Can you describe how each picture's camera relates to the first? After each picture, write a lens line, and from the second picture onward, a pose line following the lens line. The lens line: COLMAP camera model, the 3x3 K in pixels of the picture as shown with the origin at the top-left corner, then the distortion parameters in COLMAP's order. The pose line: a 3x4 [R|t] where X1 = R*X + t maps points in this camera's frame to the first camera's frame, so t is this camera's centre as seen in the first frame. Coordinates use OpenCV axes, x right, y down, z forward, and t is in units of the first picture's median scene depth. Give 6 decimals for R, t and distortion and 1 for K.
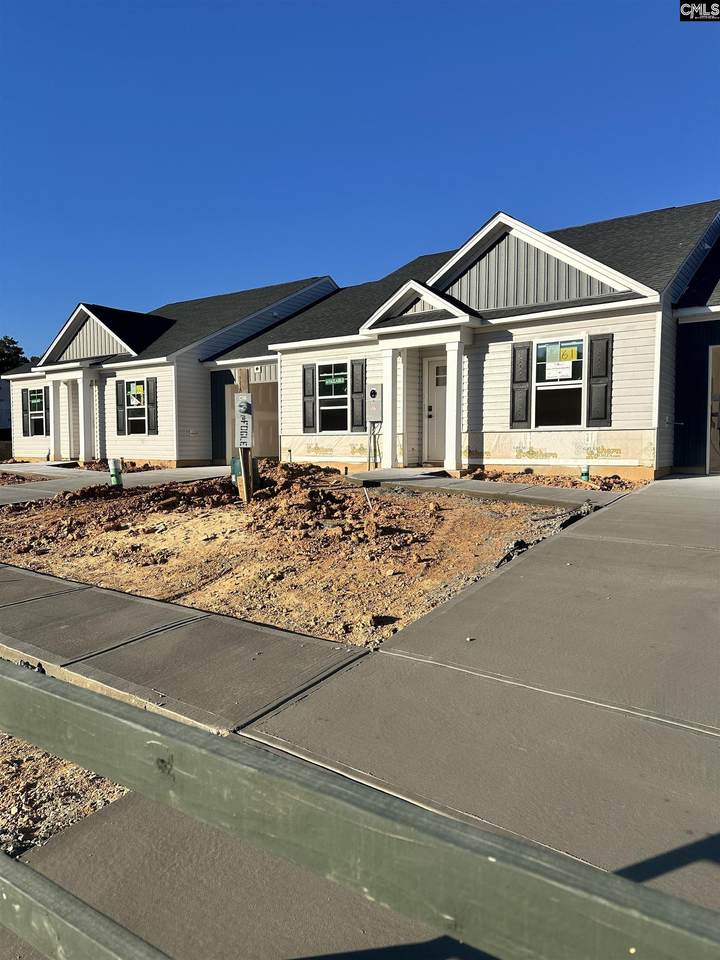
lens RADIAL K [[684.2, 0, 354.1], [0, 684.2, 484.8], [0, 0, 1]] dist [0.085875, -0.026693]
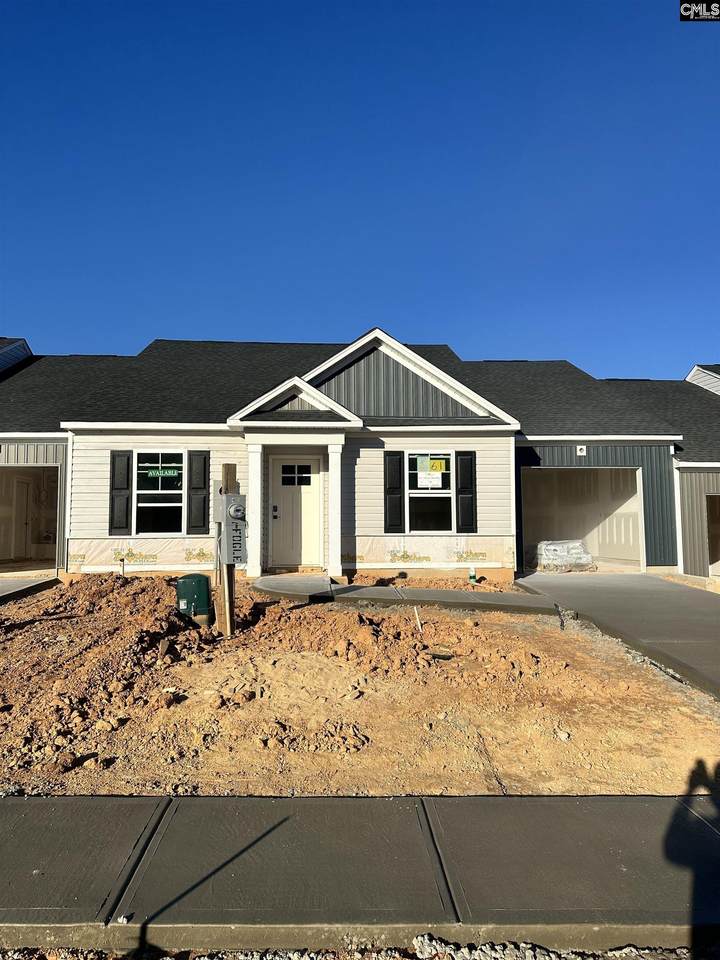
lens RADIAL K [[684.2, 0, 355.0], [0, 684.2, 481.3], [0, 0, 1]] dist [0.085875, -0.026693]
pose [[0.767577, 0.066478, 0.637500, -0.460573], [0.039879, 0.987727, -0.151015, -0.006419], [-0.639715, 0.141339, 0.755505, 0.259517]]
